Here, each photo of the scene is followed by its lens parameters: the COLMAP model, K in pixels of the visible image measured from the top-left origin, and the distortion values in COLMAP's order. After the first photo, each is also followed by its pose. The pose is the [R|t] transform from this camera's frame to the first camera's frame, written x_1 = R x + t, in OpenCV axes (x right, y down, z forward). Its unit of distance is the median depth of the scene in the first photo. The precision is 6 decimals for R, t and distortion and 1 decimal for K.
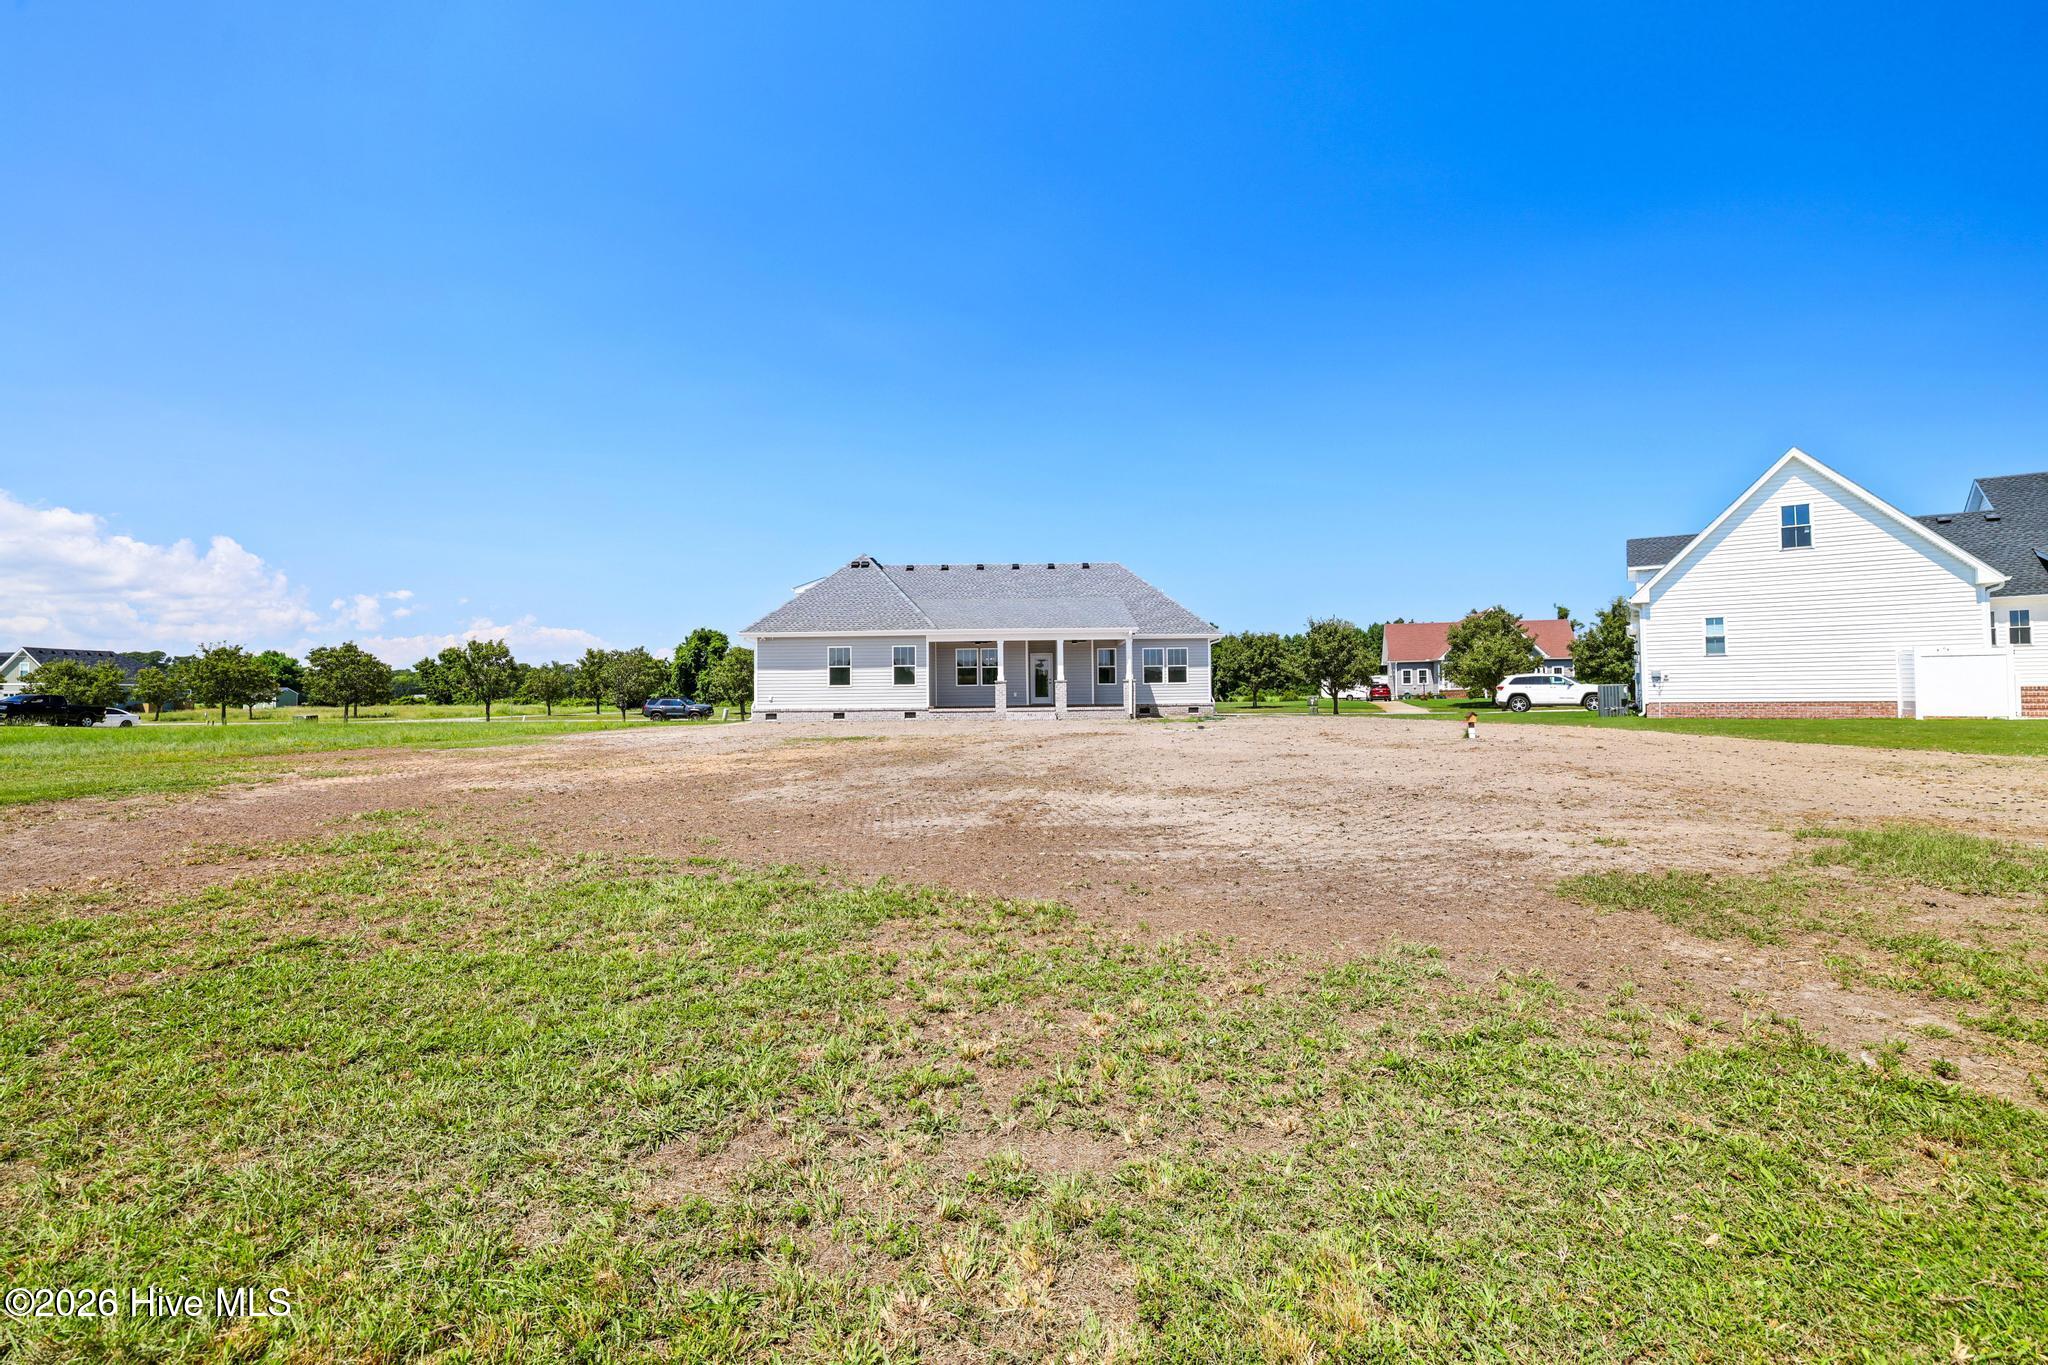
lens RADIAL K [[888.2, 0, 1028.0], [0, 888.2, 678.8], [0, 0, 1]] dist [-0.038391, 0.000553]
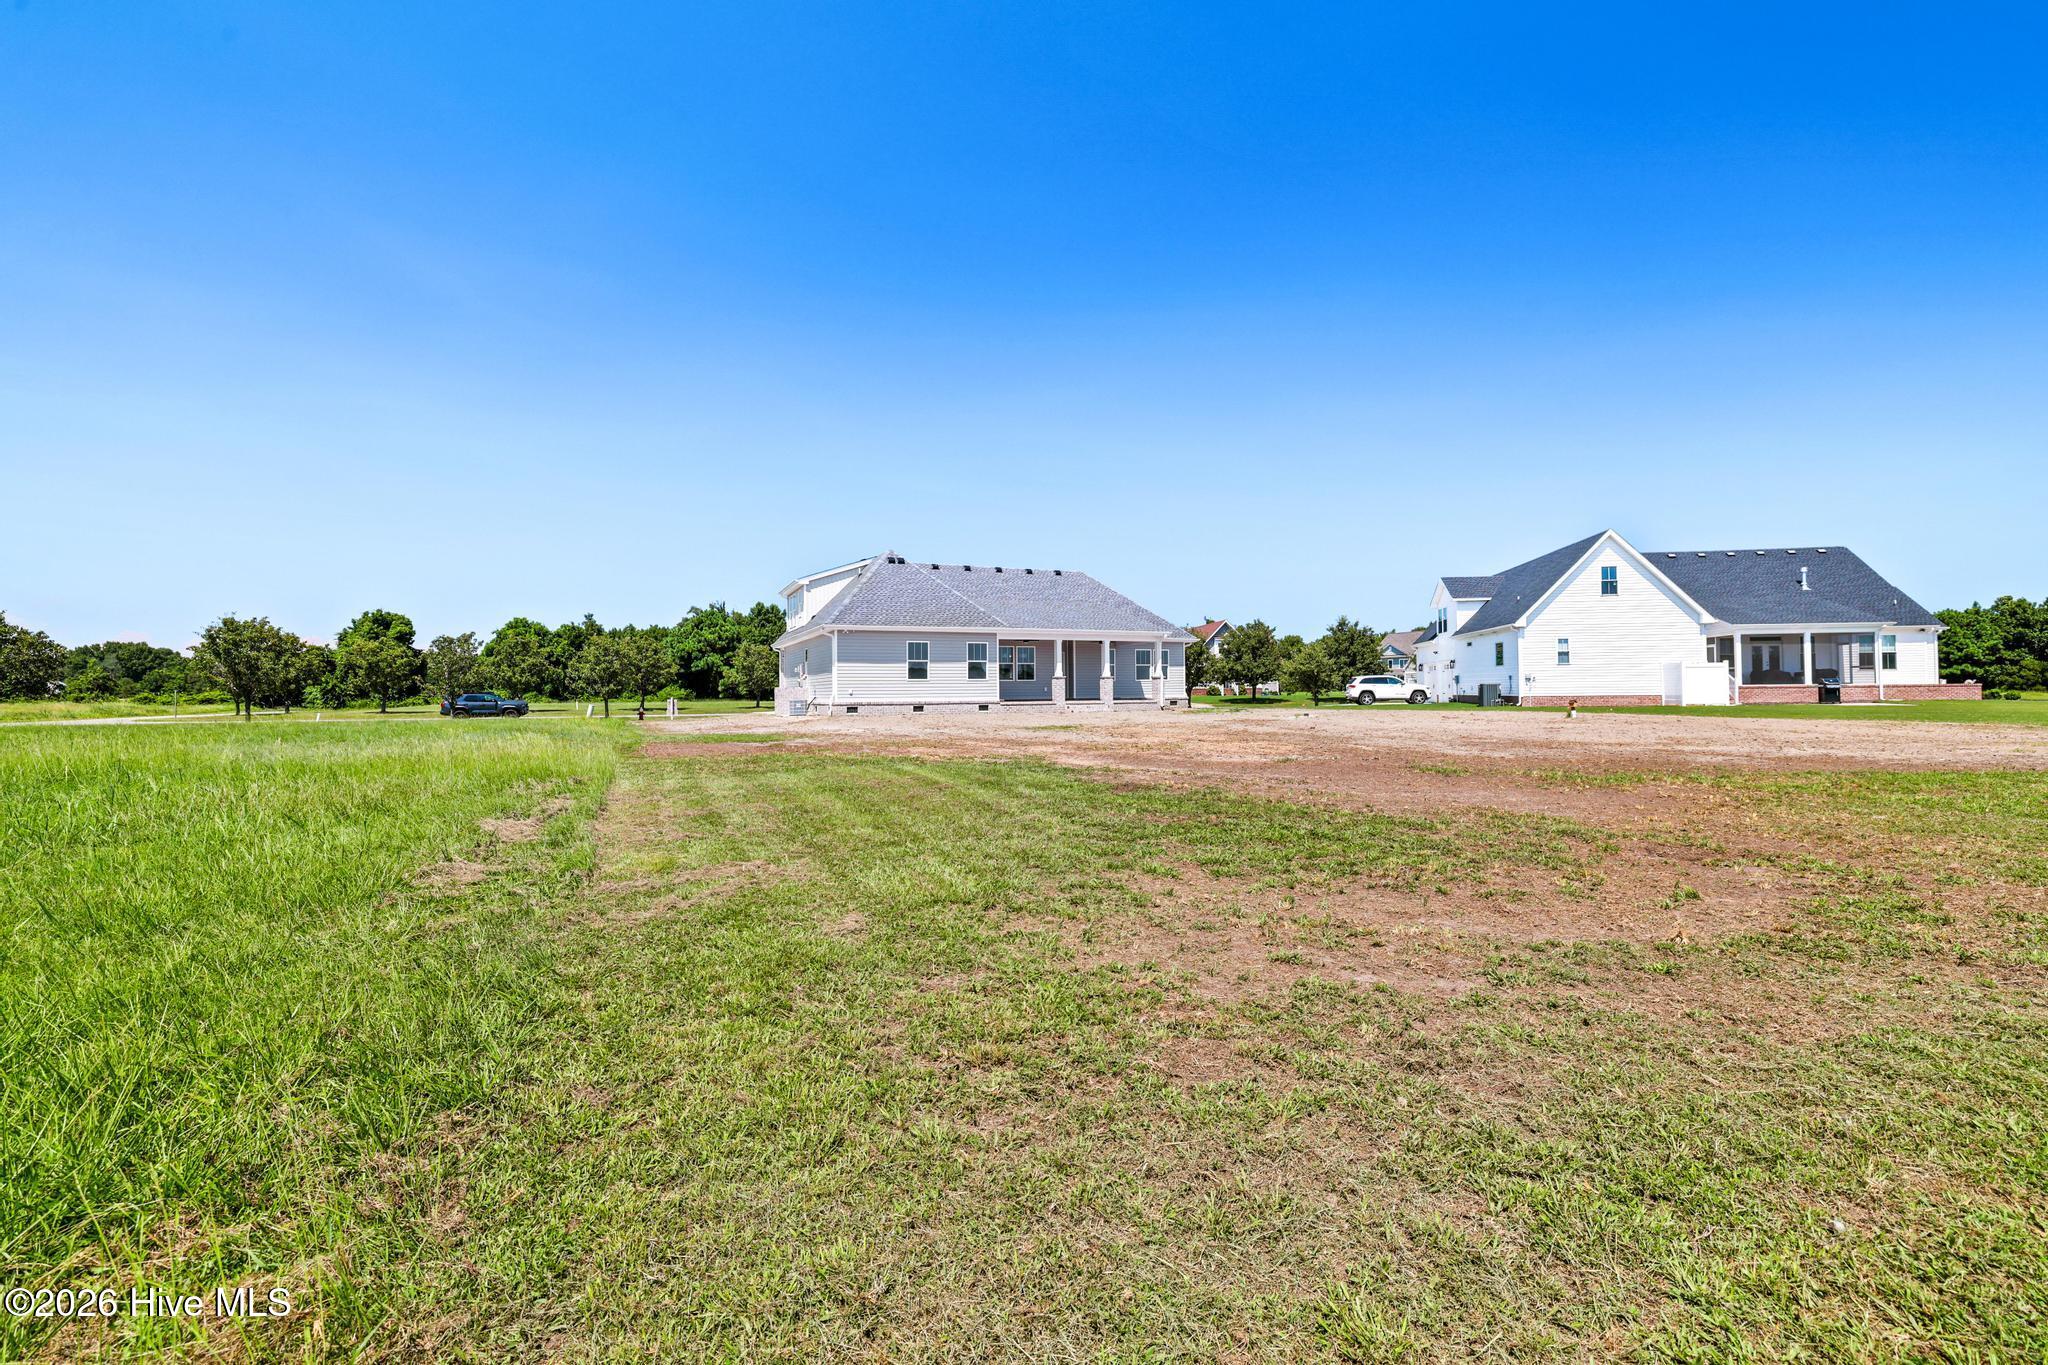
lens RADIAL K [[888.2, 0, 1034.1], [0, 888.2, 662.6], [0, 0, 1]] dist [-0.038391, 0.000553]
pose [[0.910264, 0.017154, 0.413672, -0.514119], [-0.010593, 0.999779, -0.018147, 0.005519], [-0.413892, 0.012137, 0.910245, 0.012006]]
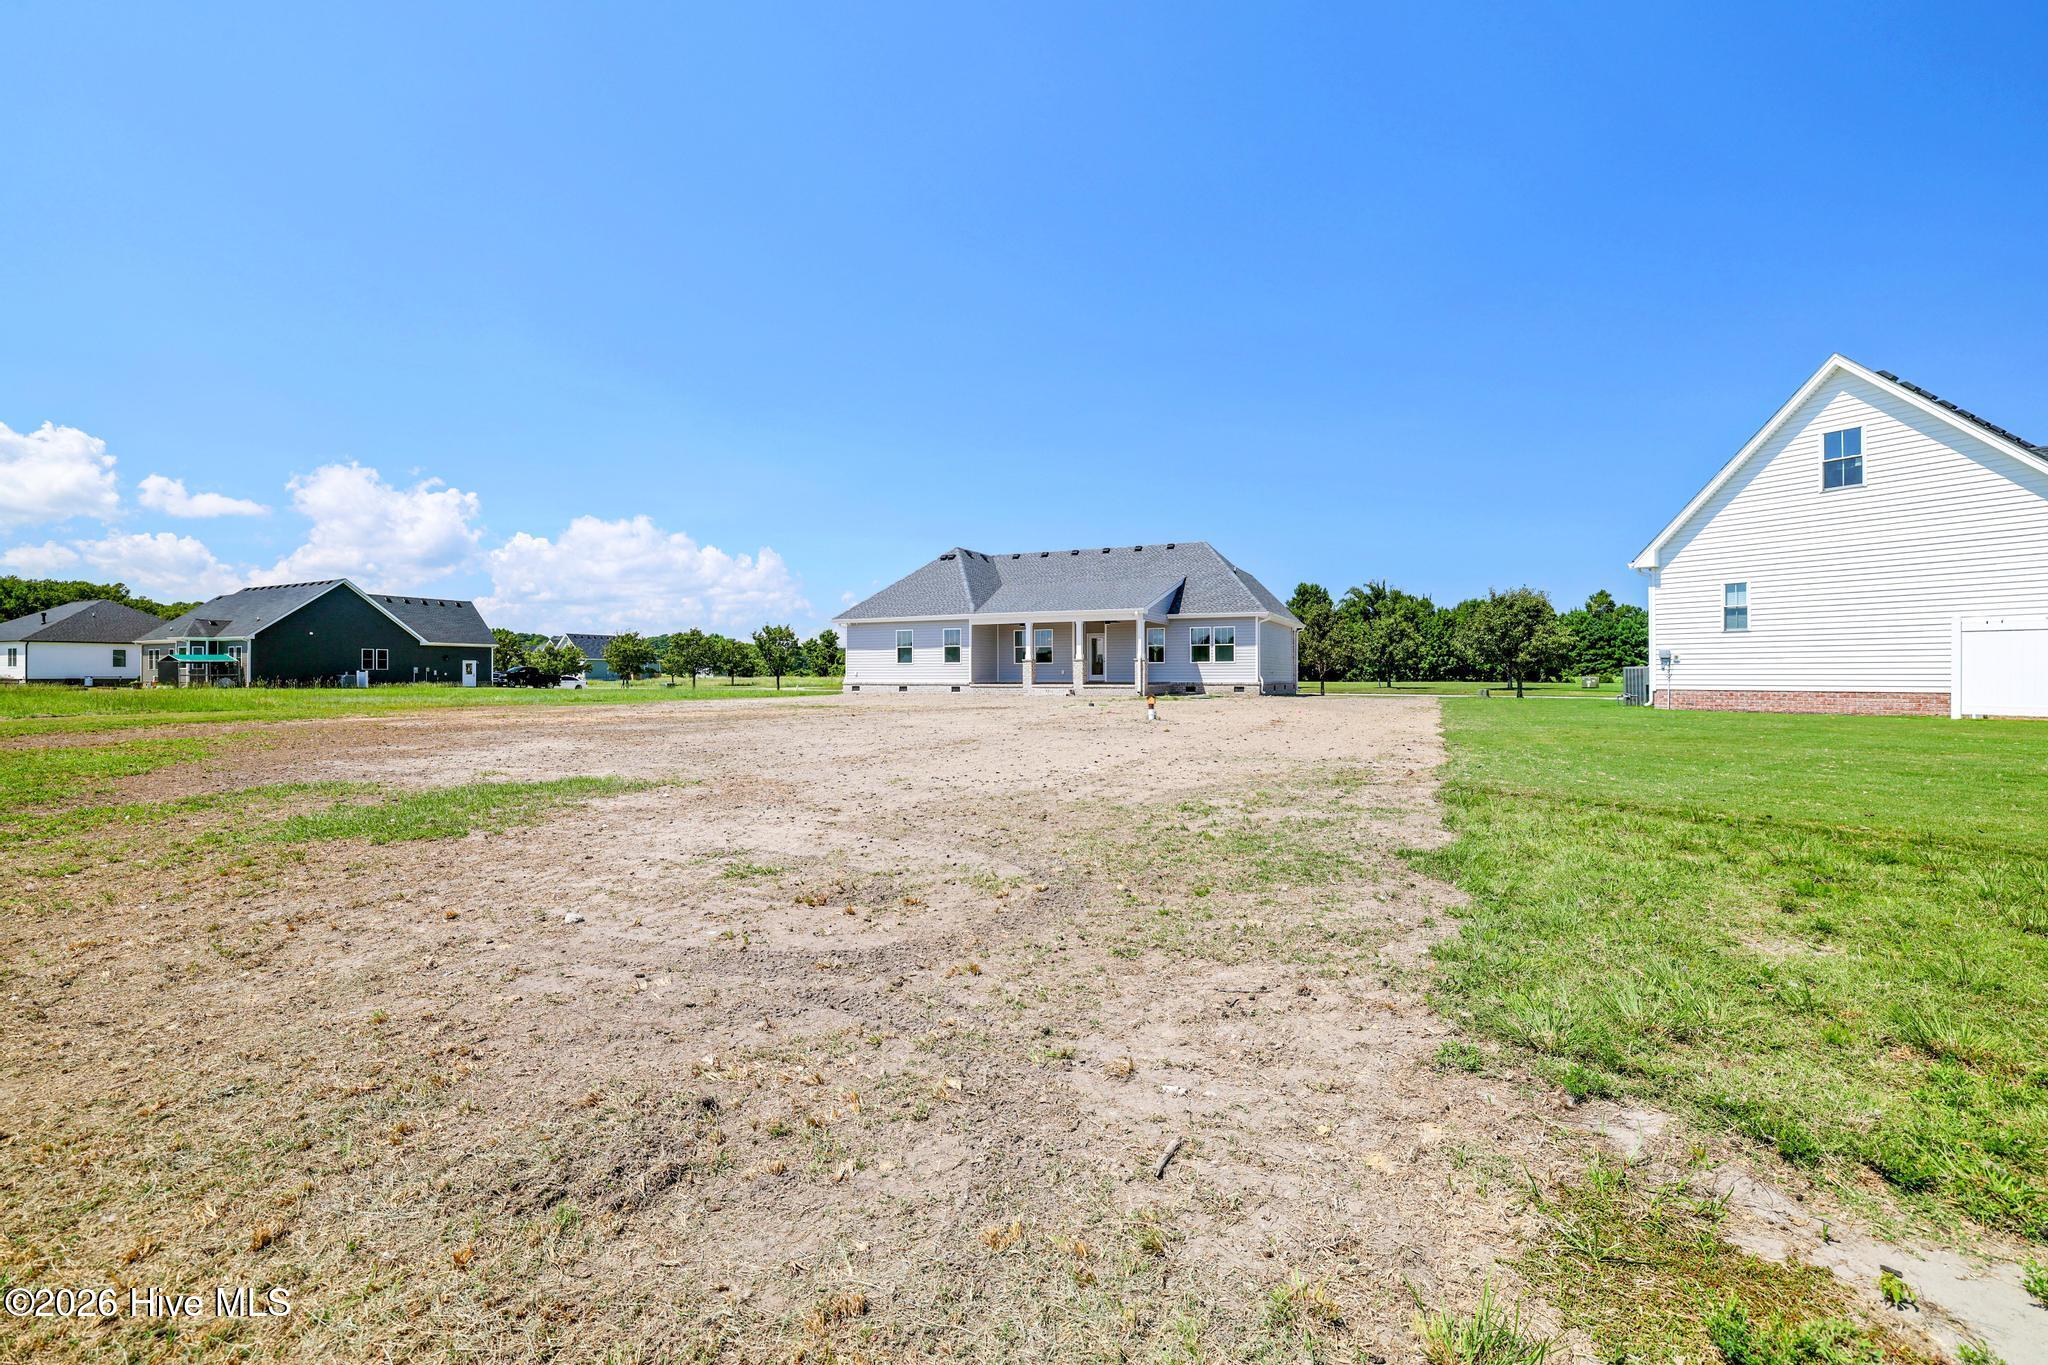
lens RADIAL K [[888.2, 0, 1023.7], [0, 888.2, 674.3], [0, 0, 1]] dist [-0.038391, 0.000553]
pose [[0.901415, 0.009867, -0.432844, 0.438171], [-0.000118, 0.999746, 0.022544, -0.004083], [0.432957, -0.020271, 0.901187, 0.009025]]
